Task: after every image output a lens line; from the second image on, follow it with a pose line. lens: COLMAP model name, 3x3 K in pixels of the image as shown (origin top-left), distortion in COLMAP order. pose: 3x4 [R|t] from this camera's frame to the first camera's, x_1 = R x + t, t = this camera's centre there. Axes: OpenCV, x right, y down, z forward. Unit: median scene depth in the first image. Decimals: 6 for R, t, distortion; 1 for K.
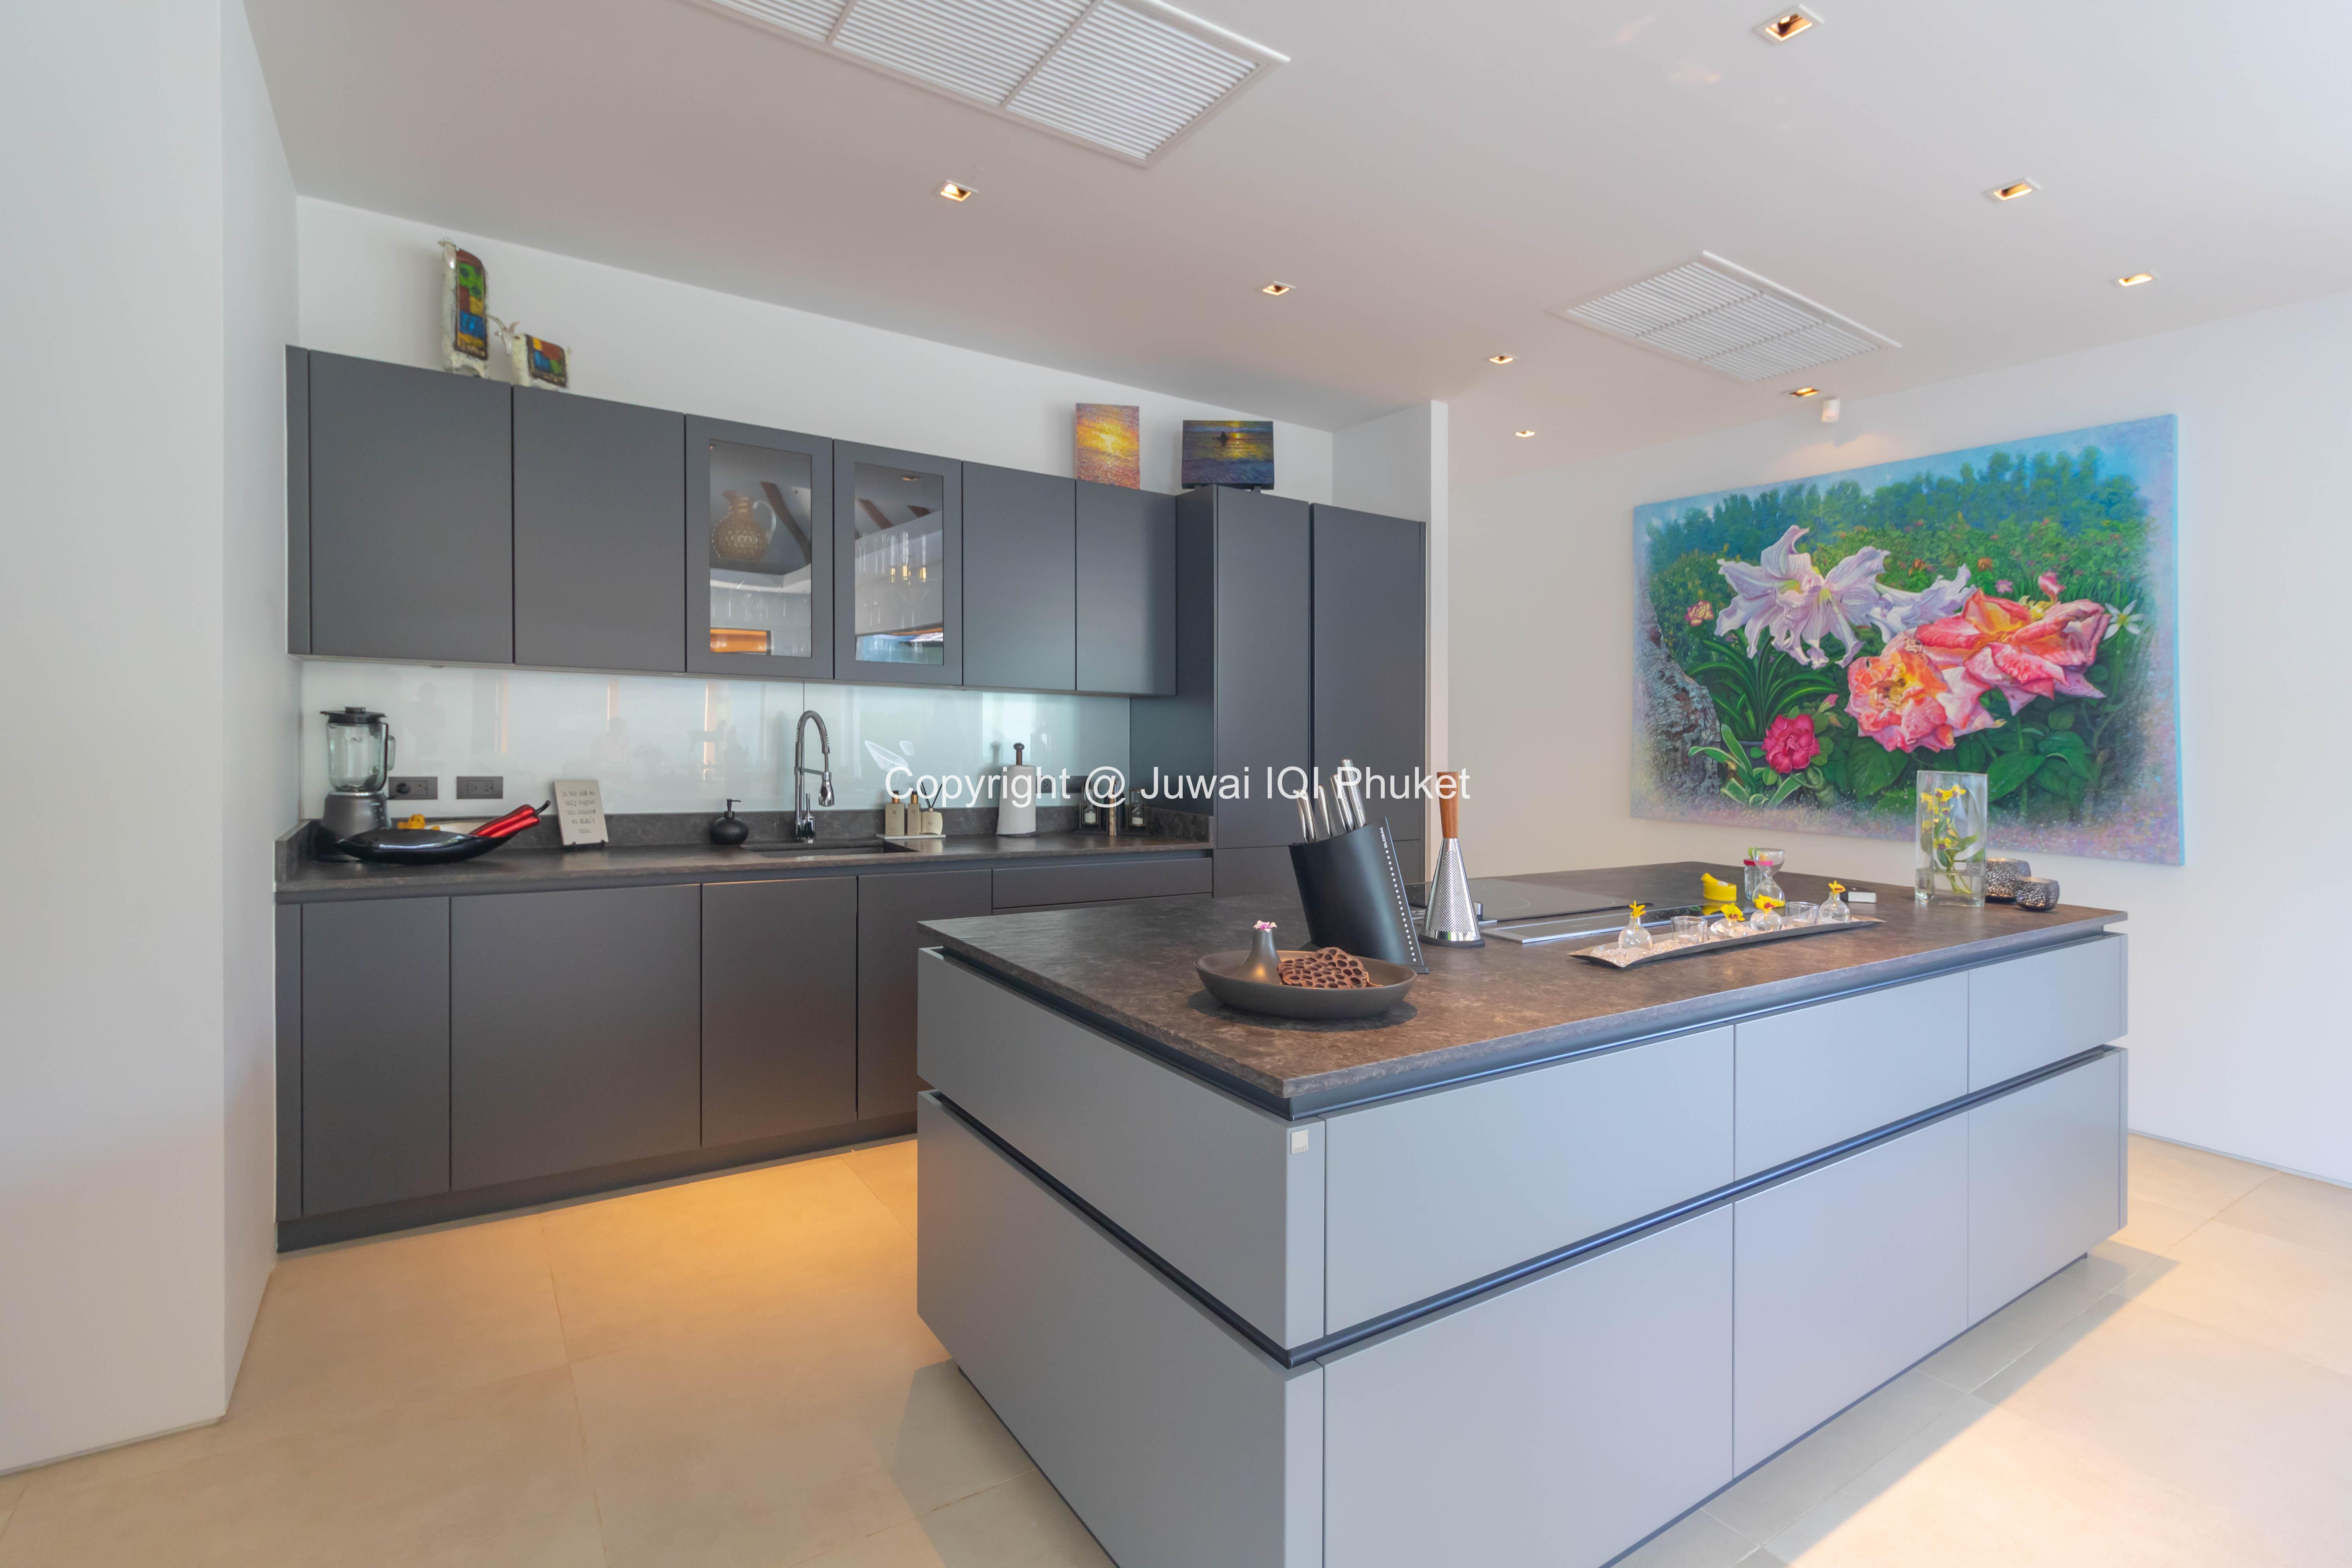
lens RADIAL K [[1096.1, 0, 1185.2], [0, 1096.1, 751.6], [0, 0, 1]] dist [0.002400, -0.011121]
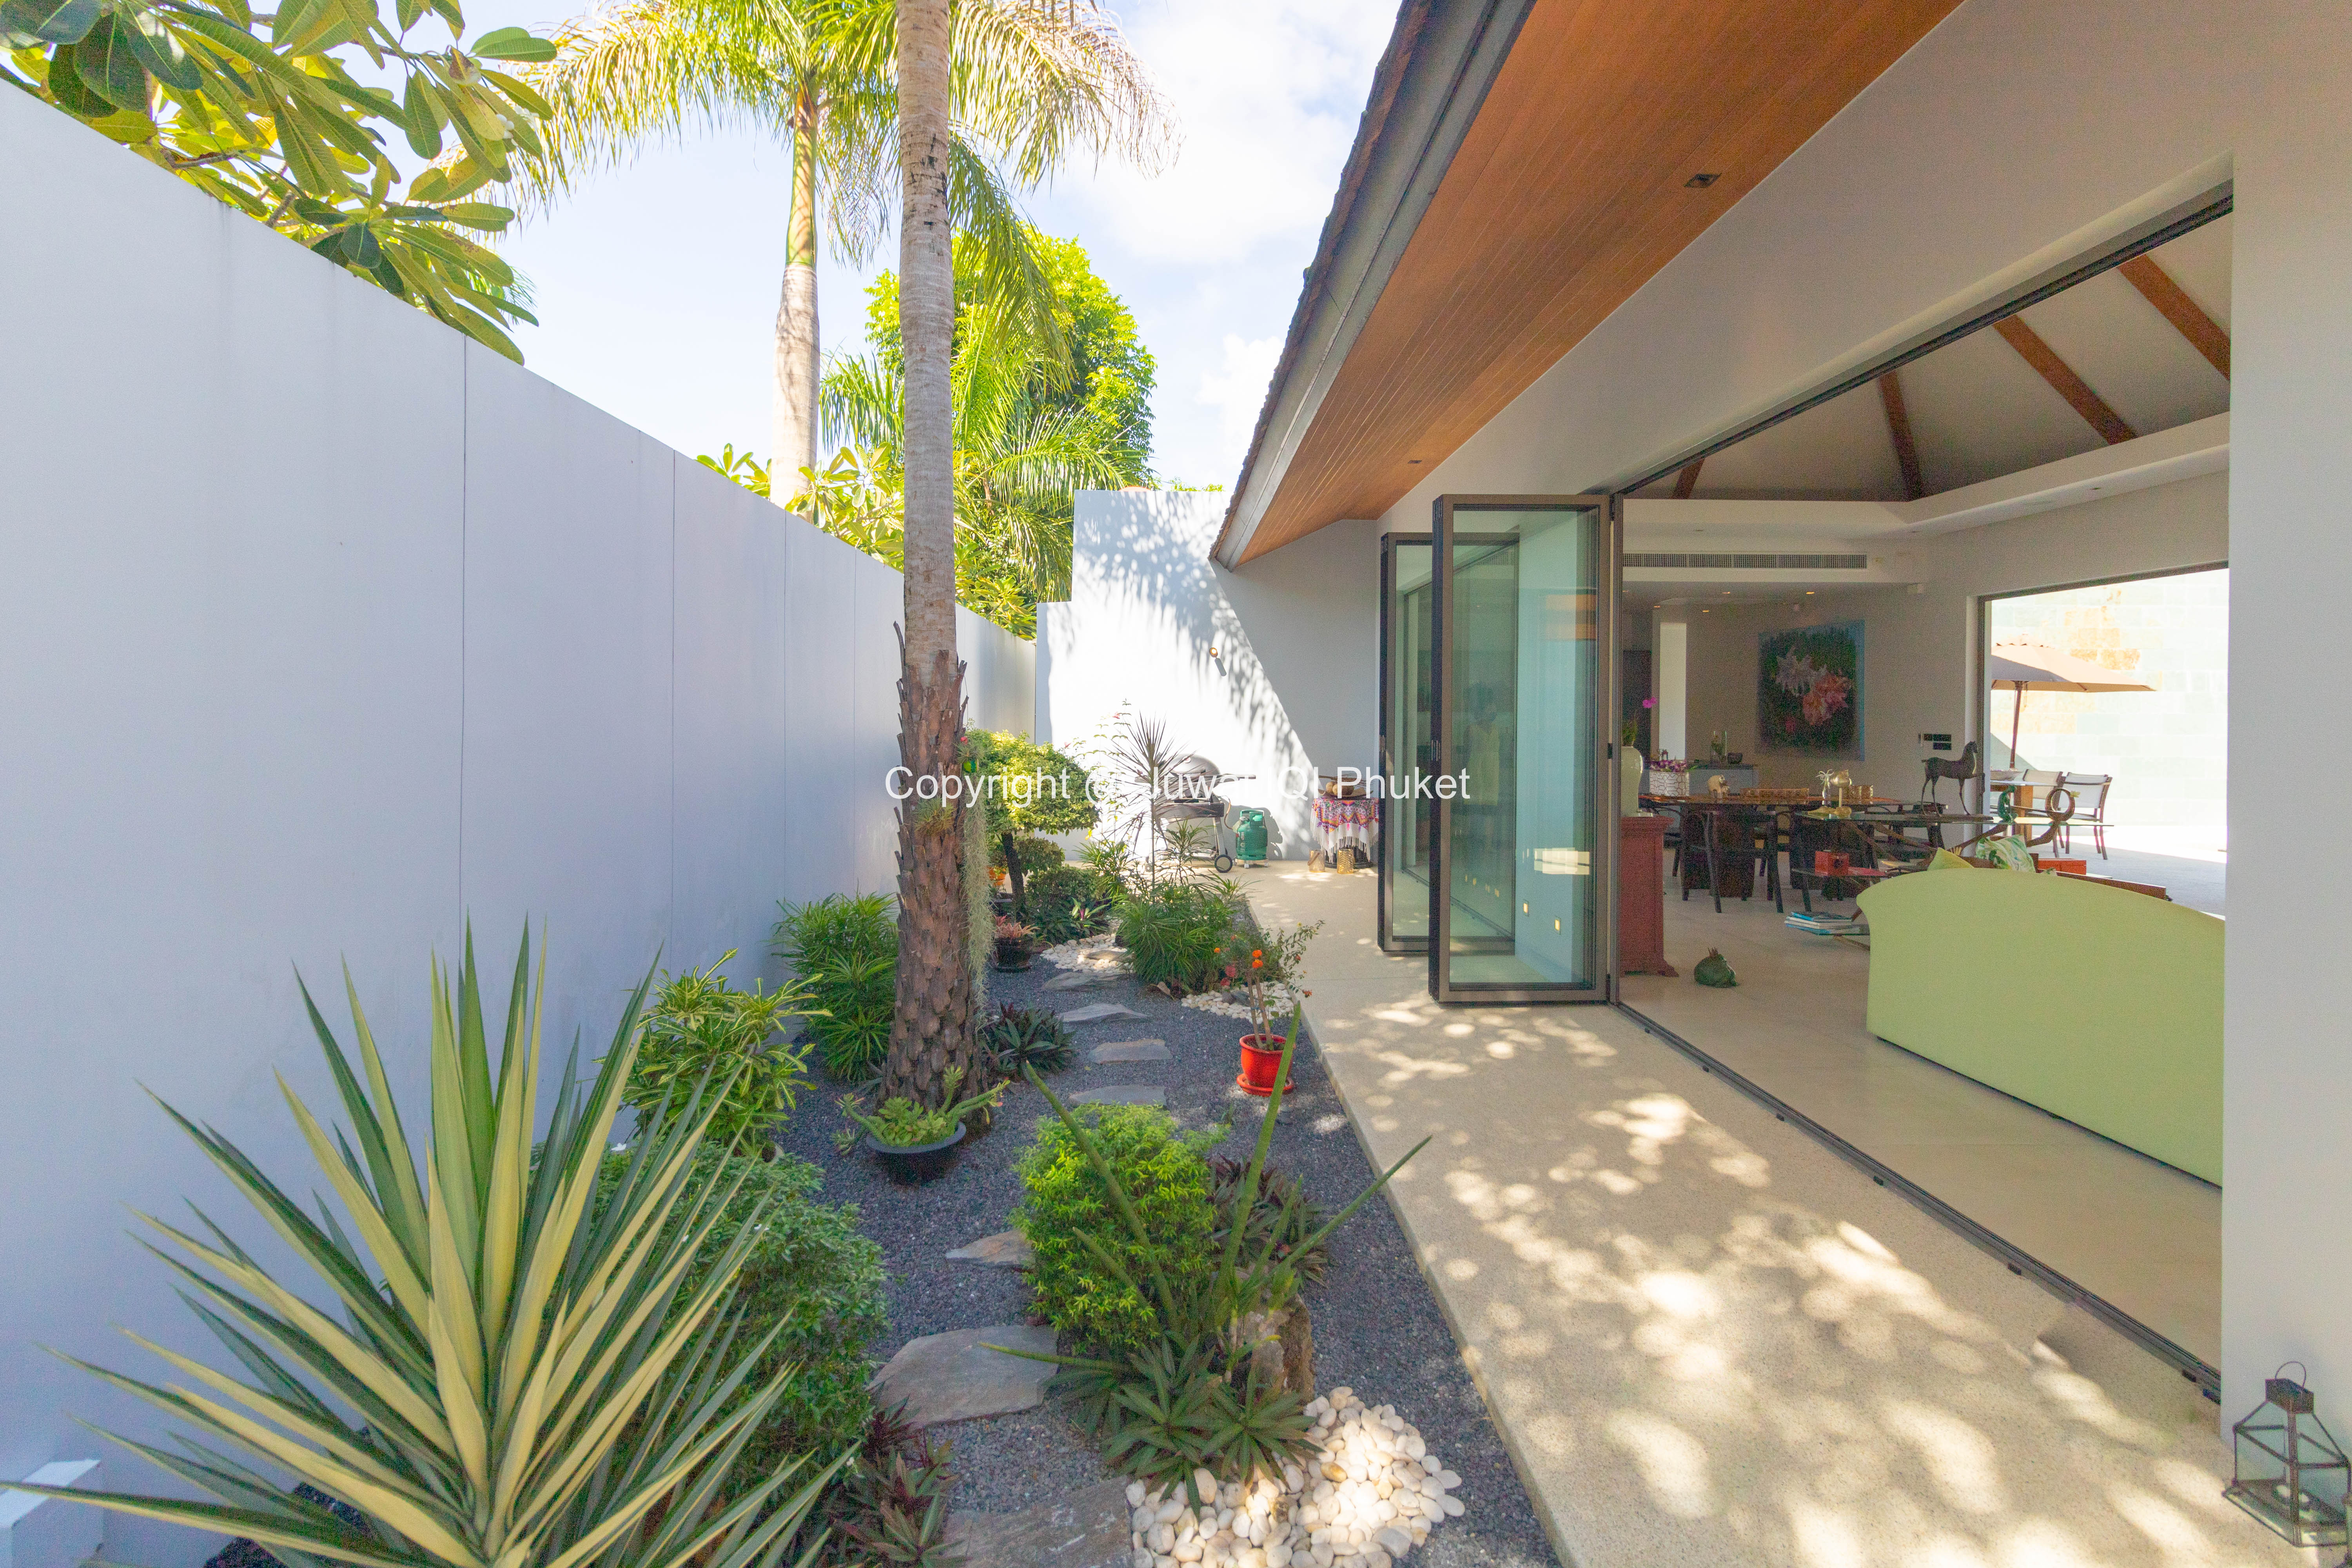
lens RADIAL K [[1092.0, 0, 1179.1], [0, 1092.0, 729.0], [0, 0, 1]] dist [0.001850, 0.000512]
pose [[0.837896, -0.011580, -0.545707, 0.990925], [0.004815, 0.999893, -0.013825, 0.046096], [0.545809, 0.008956, 0.837862, -2.819375]]
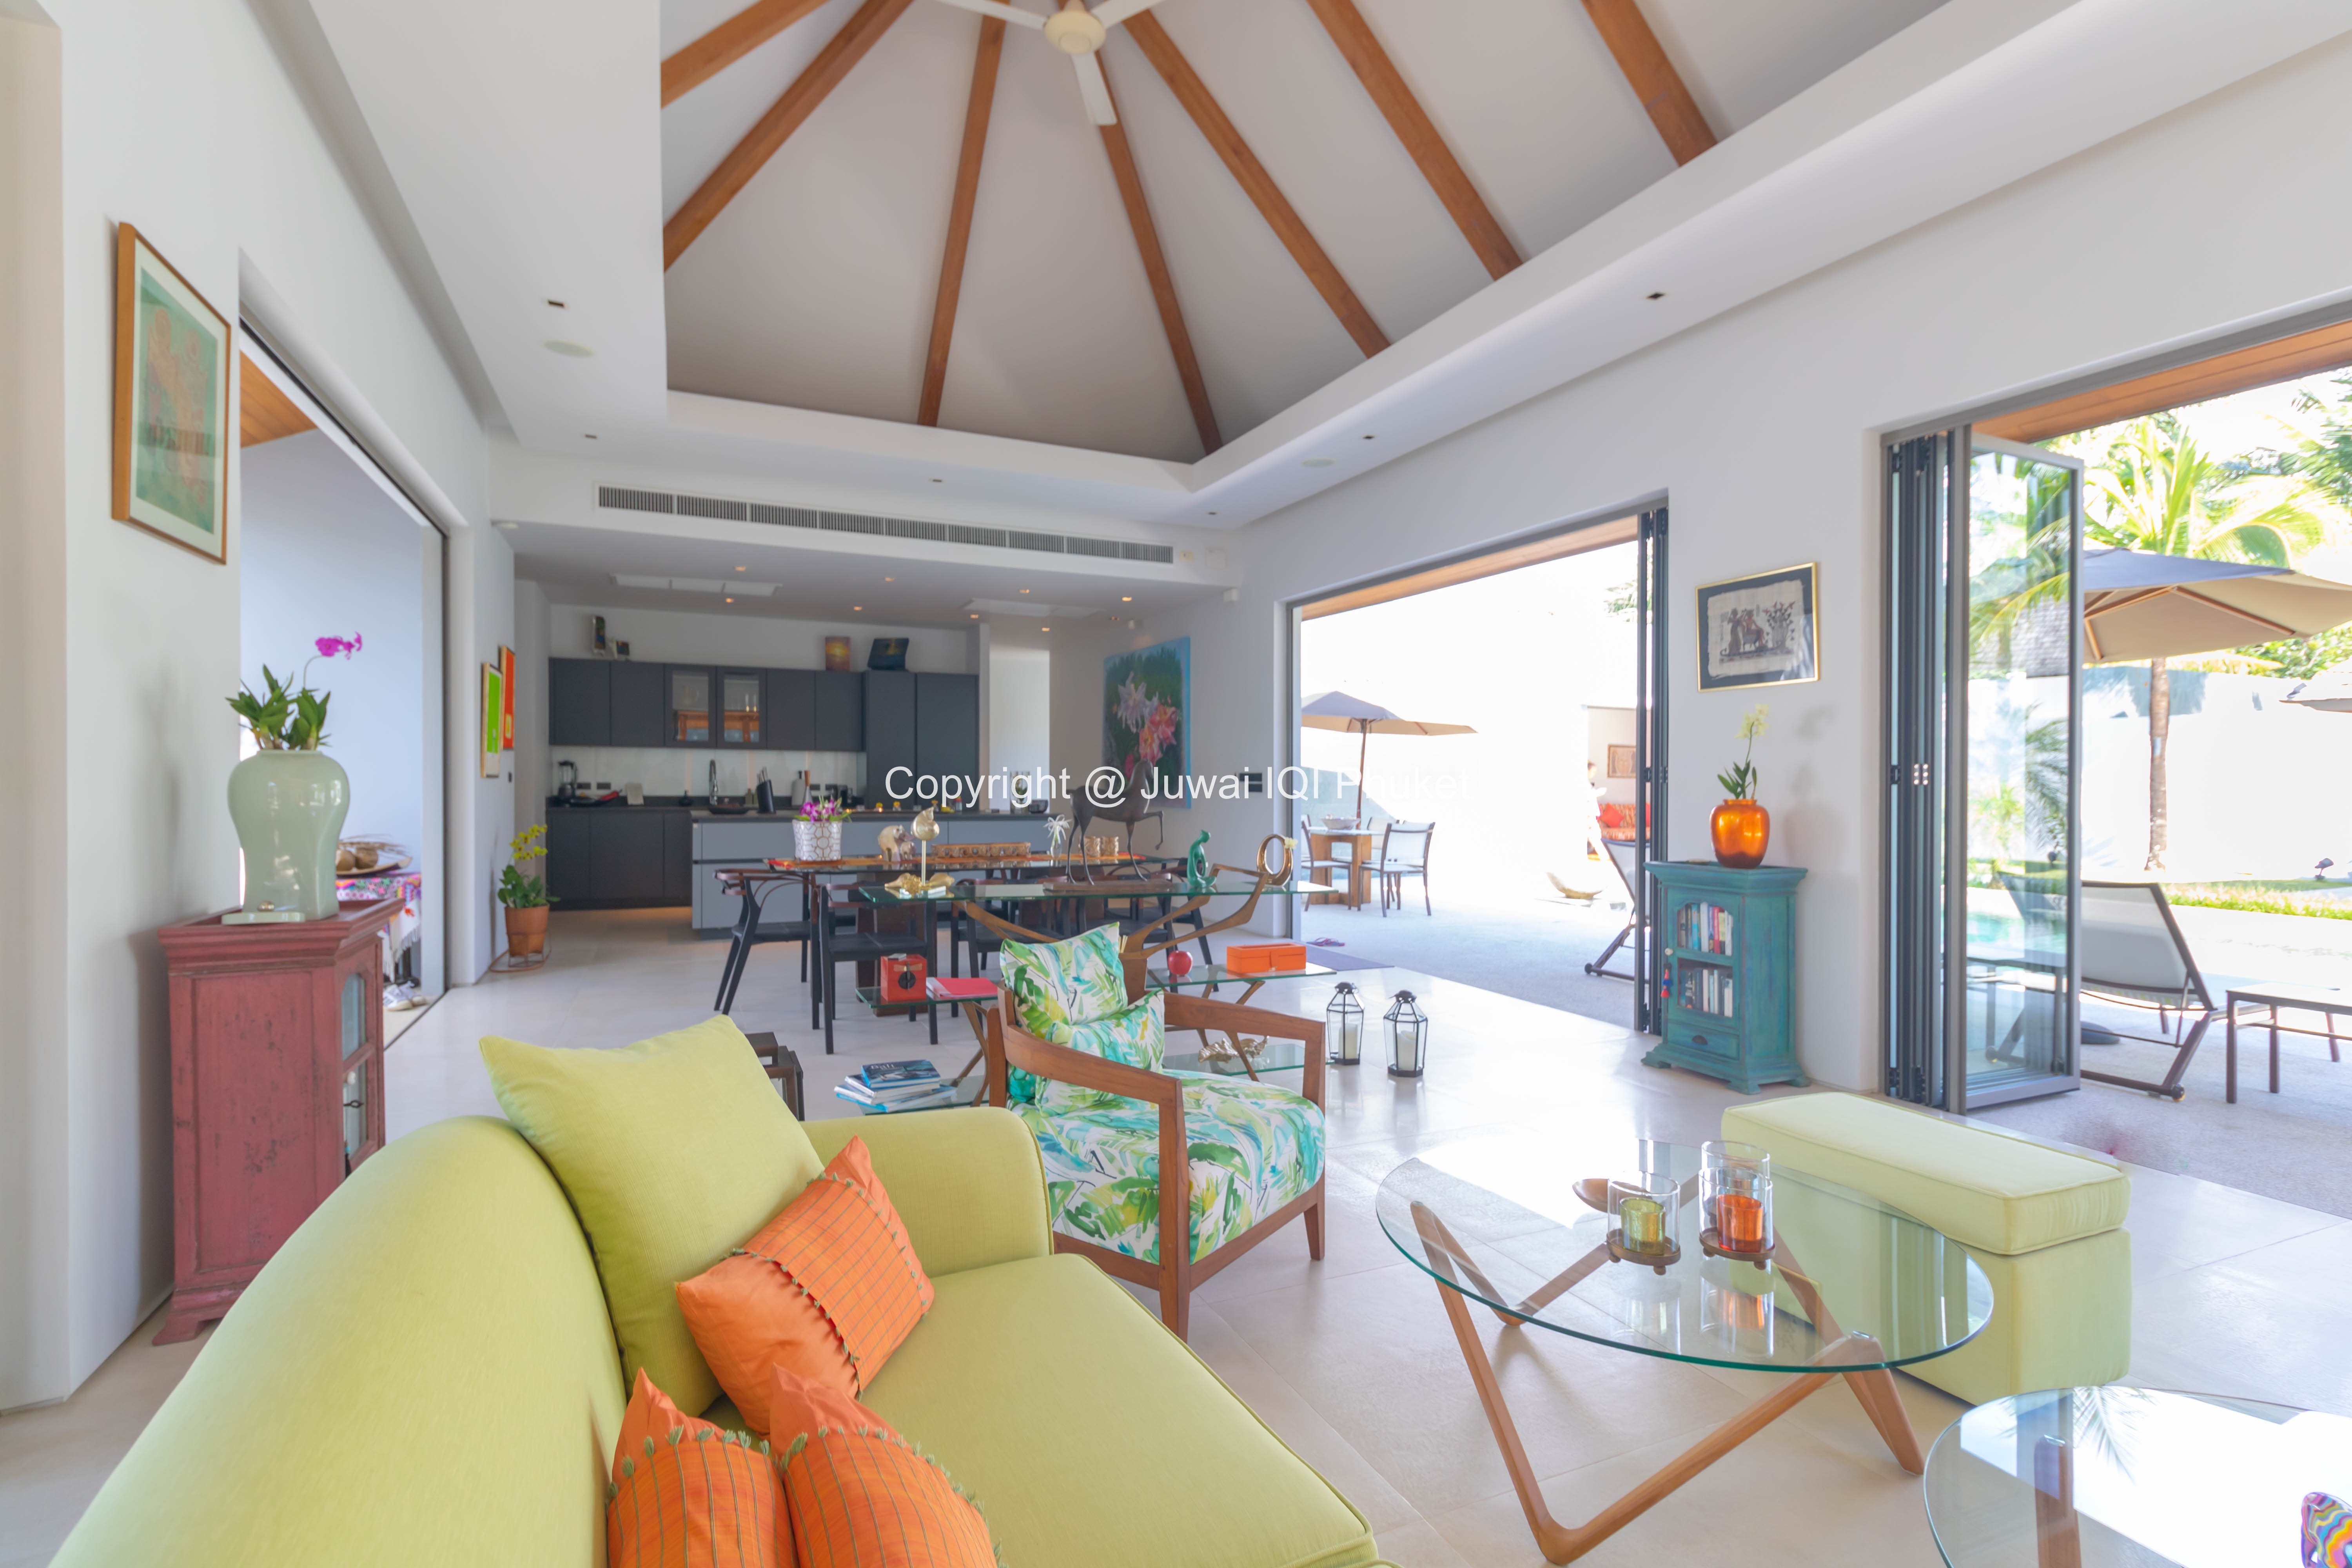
lens RADIAL K [[1096.7, 0, 1165.1], [0, 1096.7, 777.4], [0, 0, 1]] dist [0.001483, 0.000728]
pose [[0.984562, -0.016539, -0.174252, 1.330276], [0.012484, 0.999626, -0.024343, 0.094204], [0.174589, 0.021792, 0.984400, -1.620967]]
